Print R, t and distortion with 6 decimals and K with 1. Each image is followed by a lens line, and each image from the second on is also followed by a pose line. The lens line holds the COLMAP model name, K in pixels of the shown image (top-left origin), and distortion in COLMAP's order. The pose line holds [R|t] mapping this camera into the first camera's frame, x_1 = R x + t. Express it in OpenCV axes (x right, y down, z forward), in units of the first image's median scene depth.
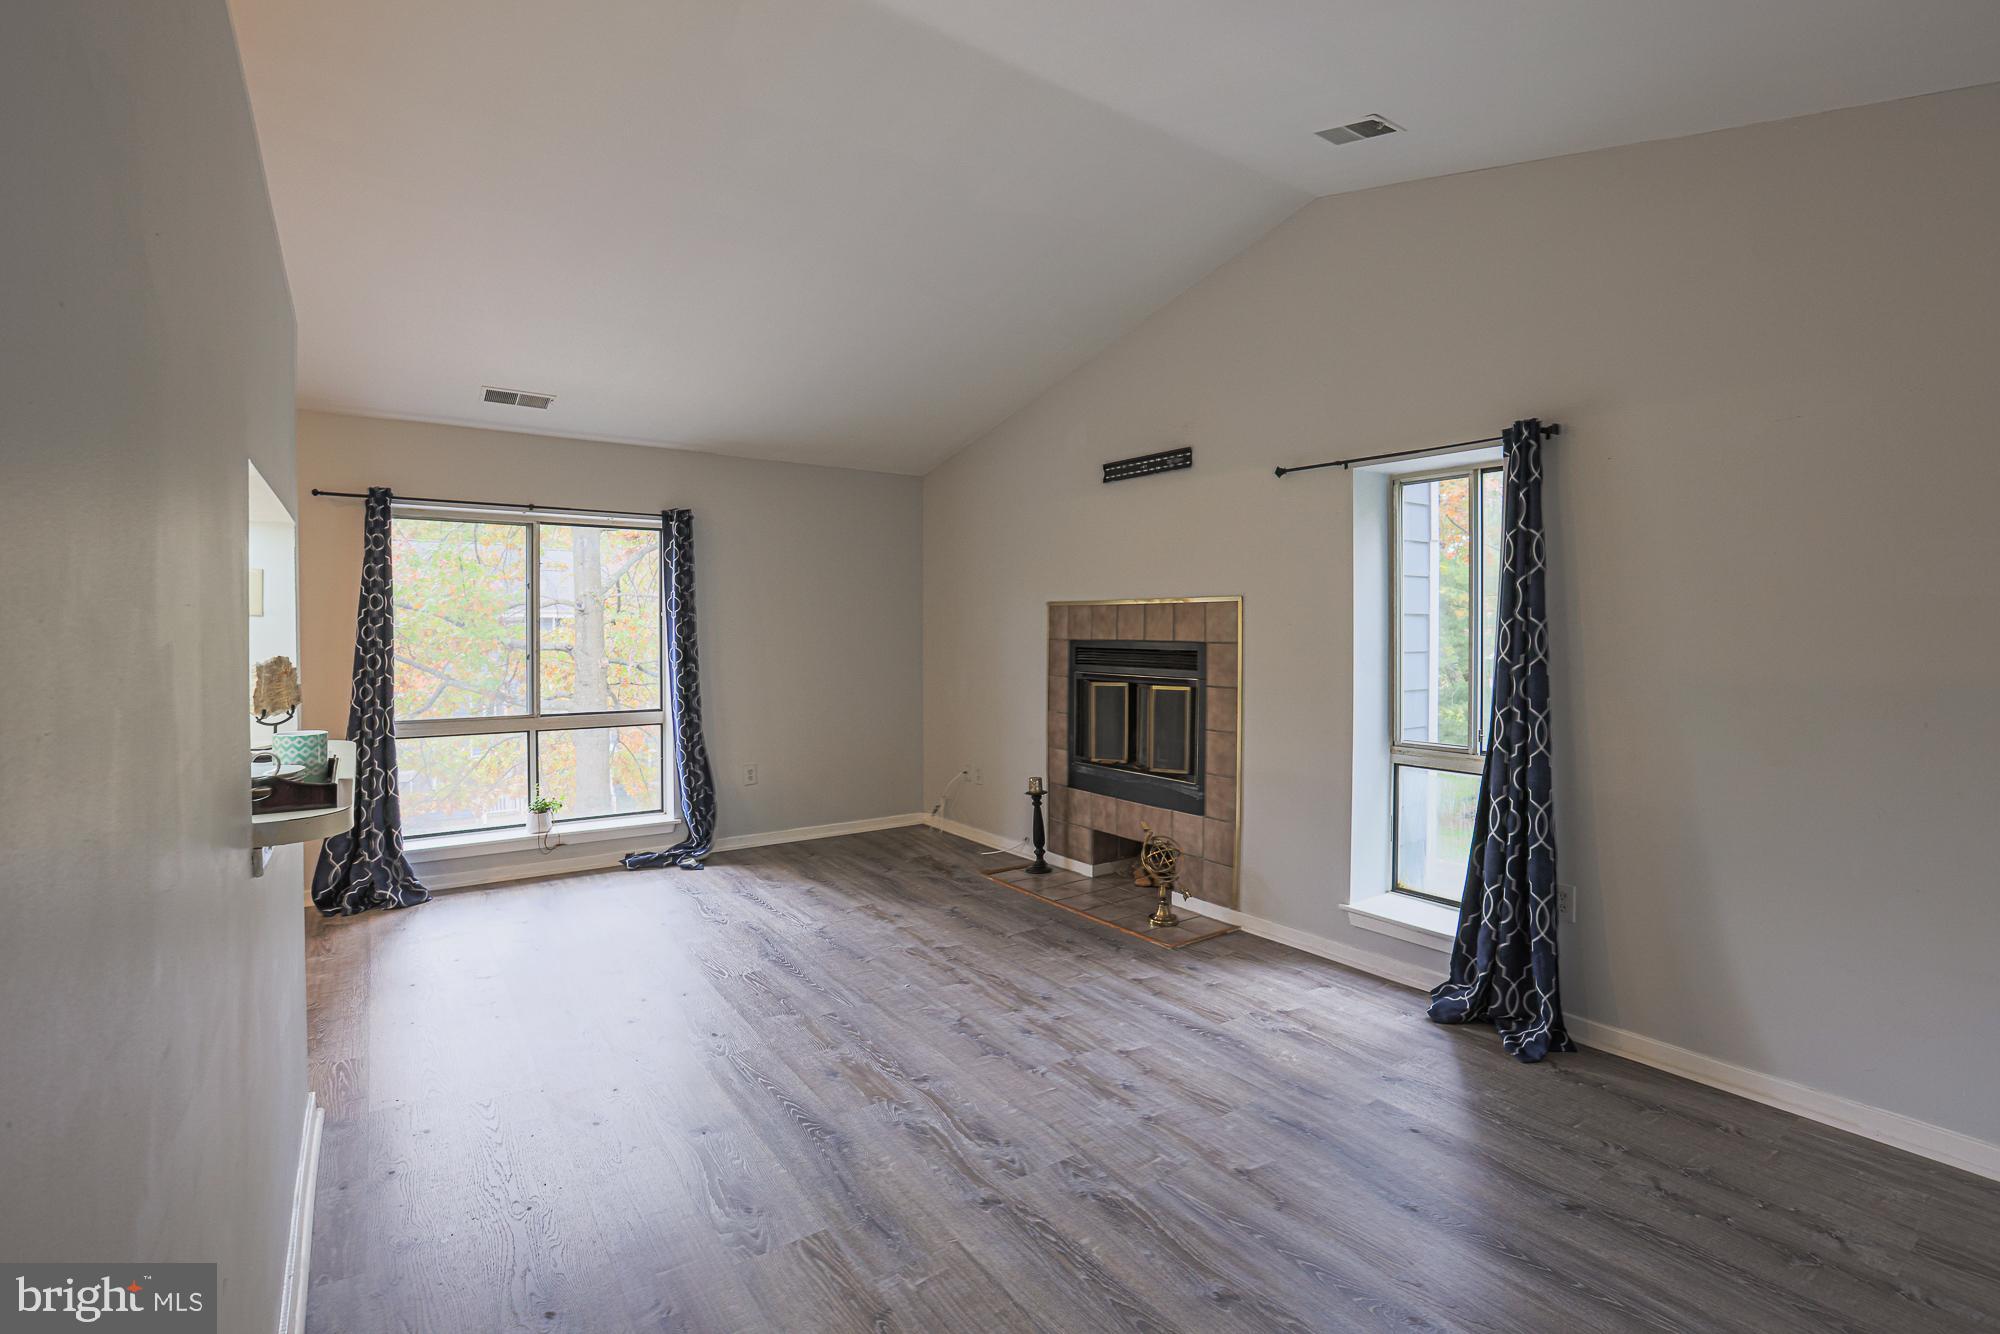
lens RADIAL K [[917.9, 0, 1017.6], [0, 917.9, 637.4], [0, 0, 1]] dist [-0.062917, 0.024654]
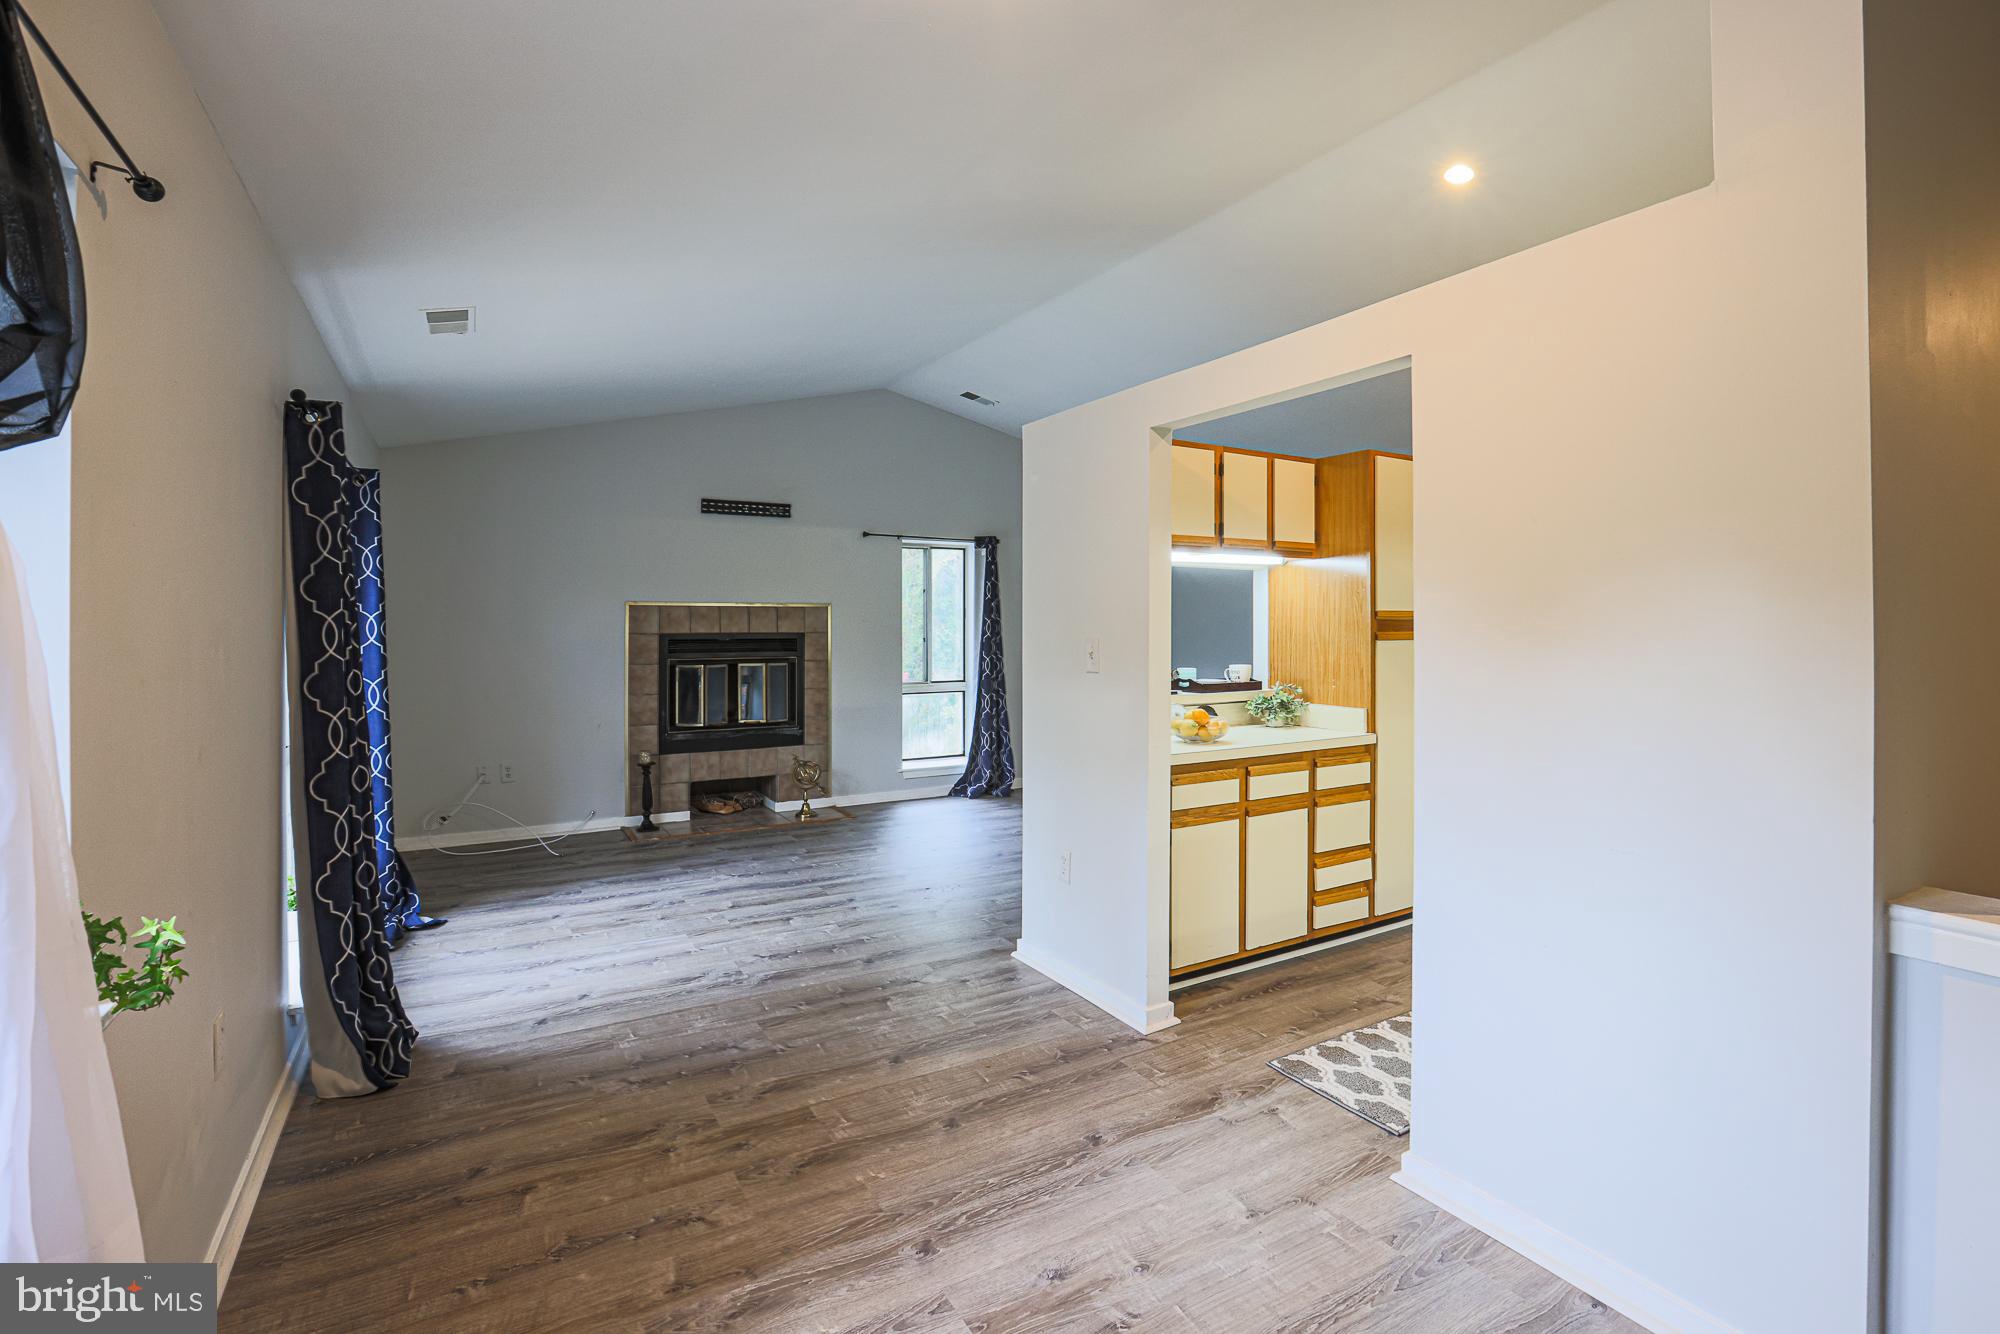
lens RADIAL K [[943.7, 0, 1023.7], [0, 943.7, 613.8], [0, 0, 1]] dist [-0.062077, 0.027673]
pose [[0.088437, 0.006121, 0.996063, -1.322140], [0.011674, 0.999906, -0.007181, -0.010639], [-0.996013, 0.012263, 0.088358, 0.474219]]
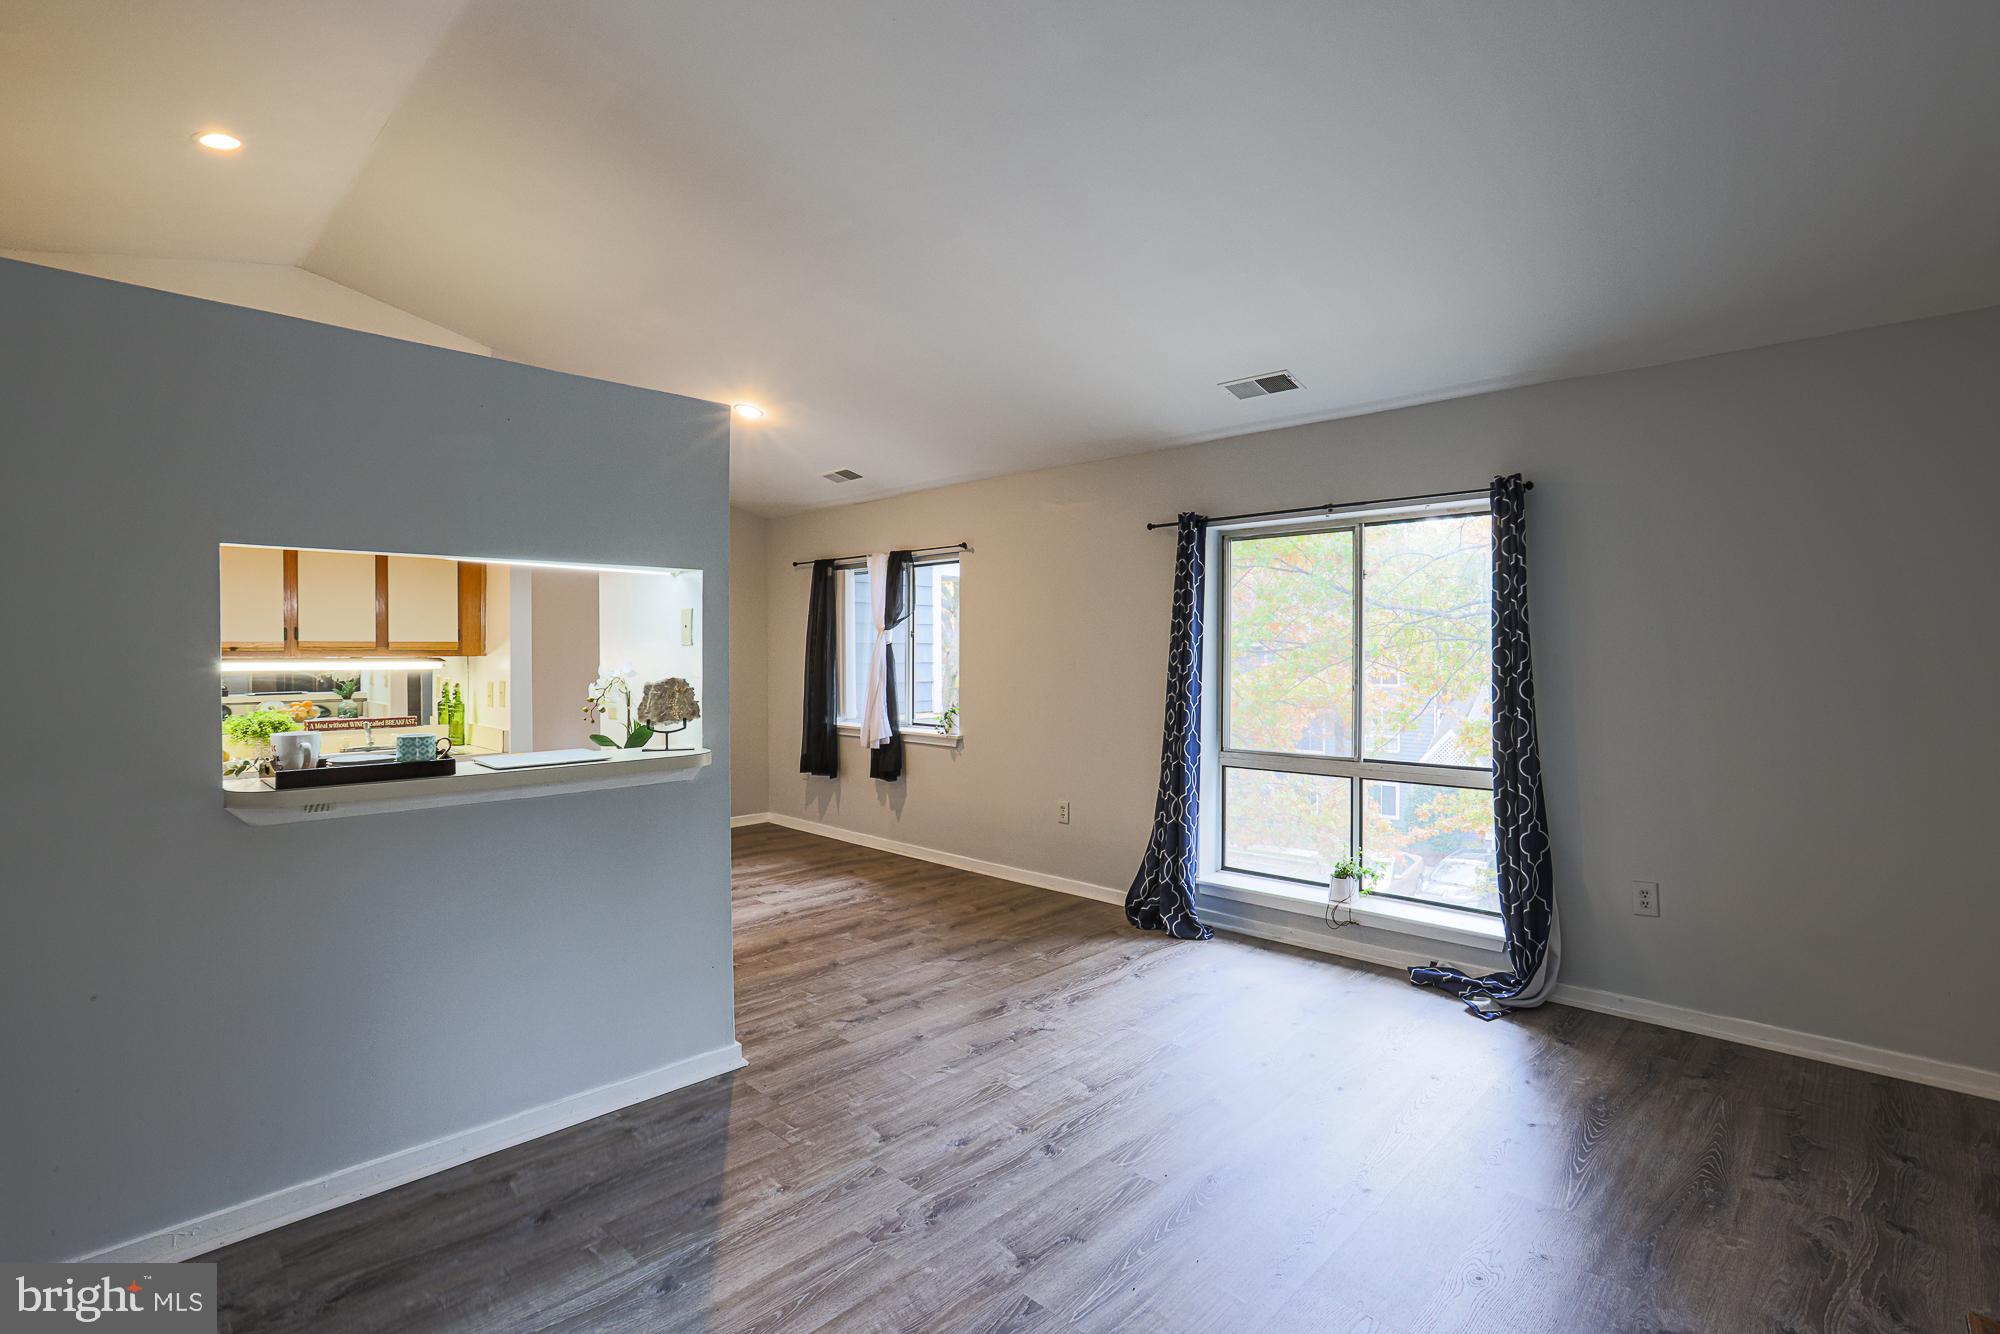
lens RADIAL K [[932.7, 0, 1036.5], [0, 932.7, 658.4], [0, 0, 1]] dist [-0.058703, 0.026480]
pose [[0.198951, 0.005388, -0.979995, 0.274741], [-0.007825, 0.999962, 0.003909, -0.007541], [0.979978, 0.006890, 0.198985, 0.639601]]
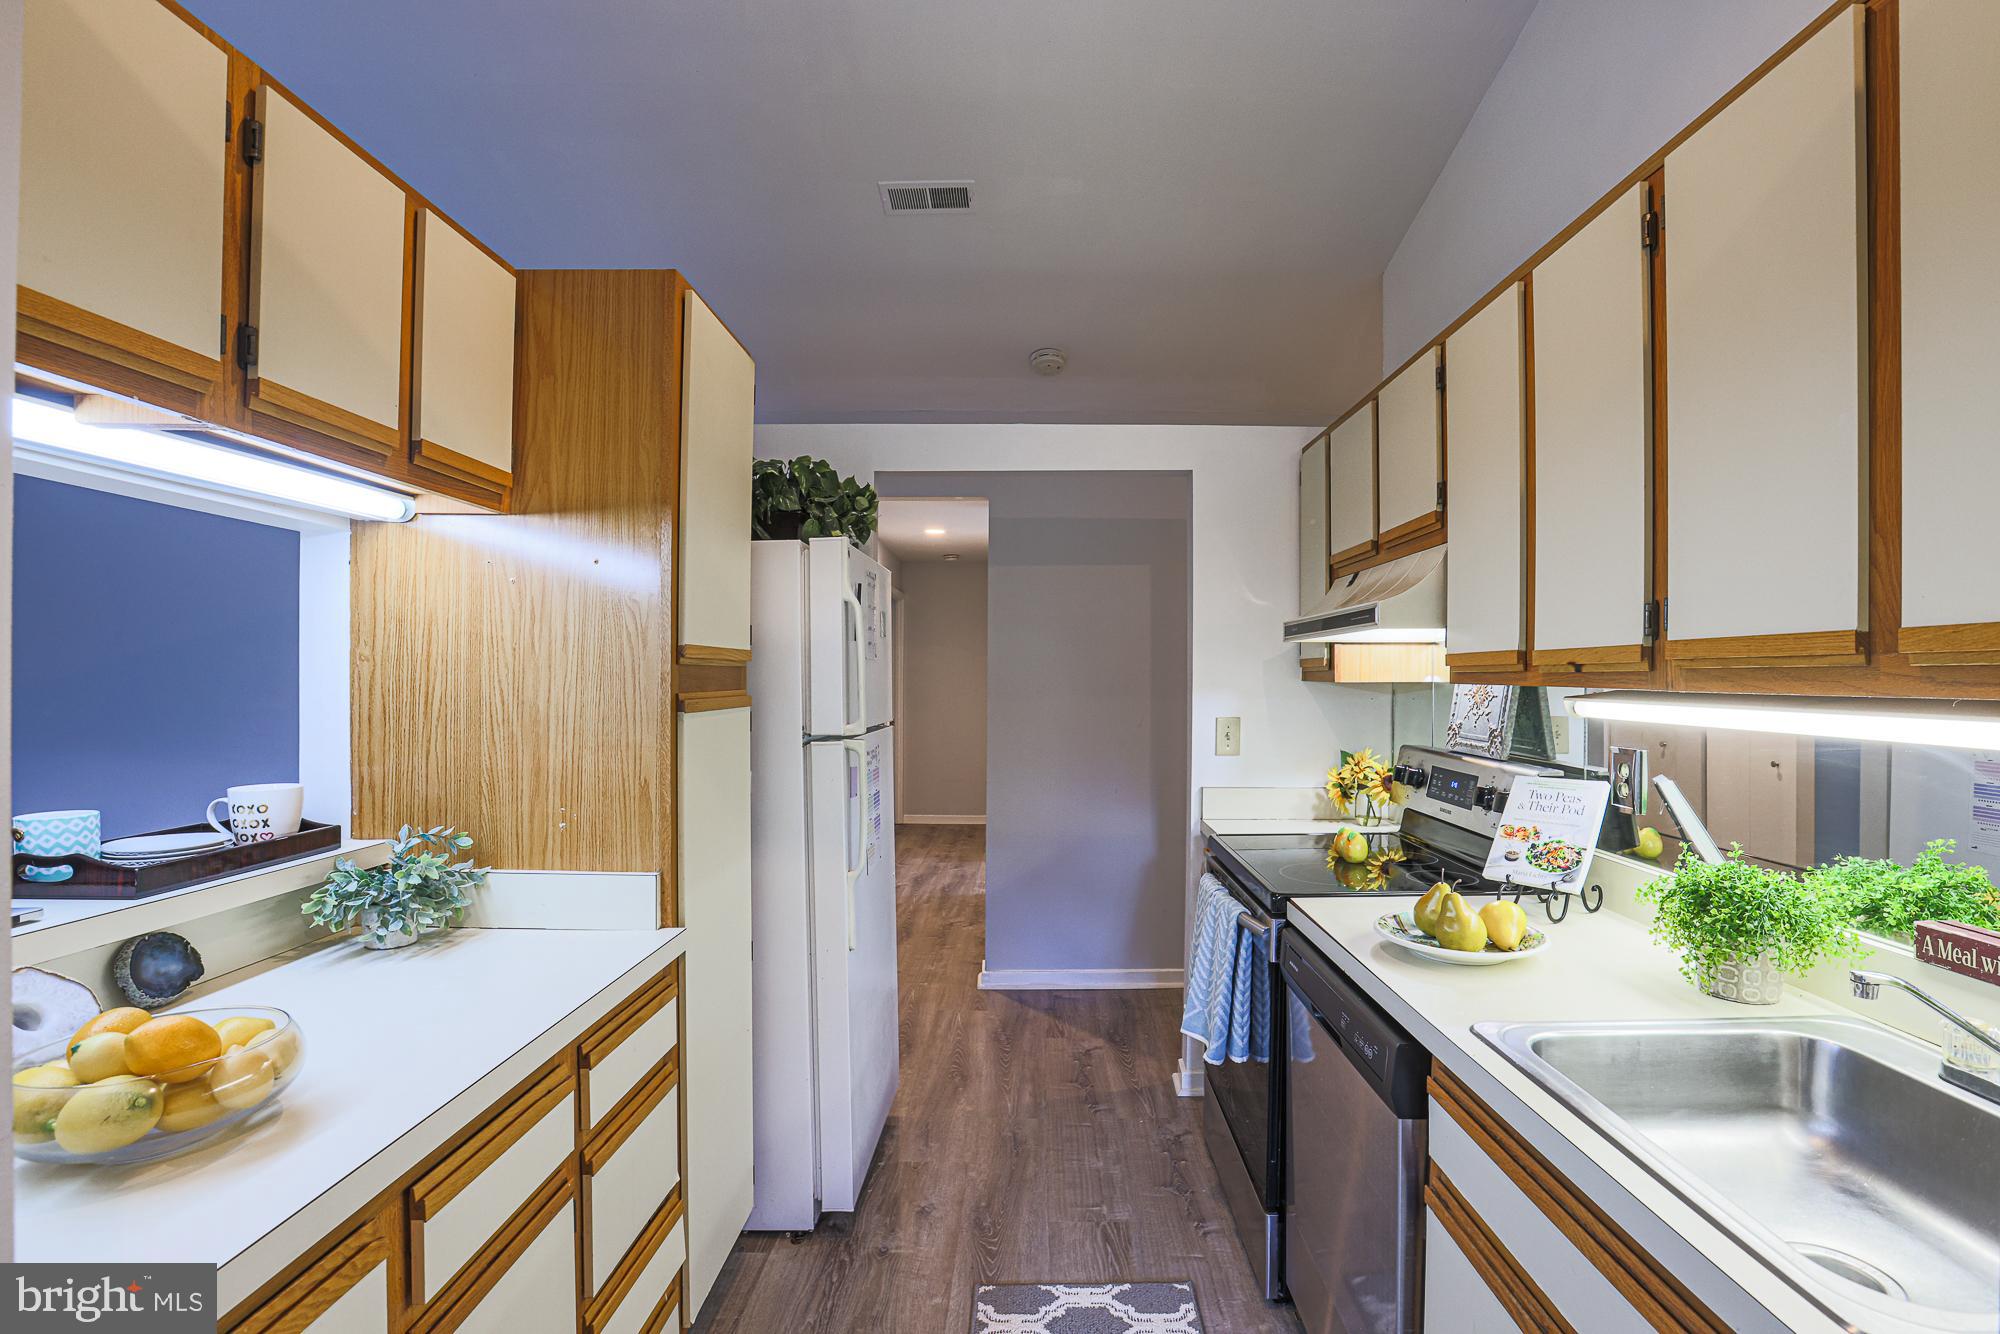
lens RADIAL K [[941.0, 0, 1047.8], [0, 941.0, 666.2], [0, 0, 1]] dist [-0.064322, 0.023653]
pose [[-0.816228, -0.002950, 0.577722, -0.748417], [-0.002196, 0.999996, 0.002005, -0.007963], [-0.577726, 0.000368, -0.816231, 0.445302]]
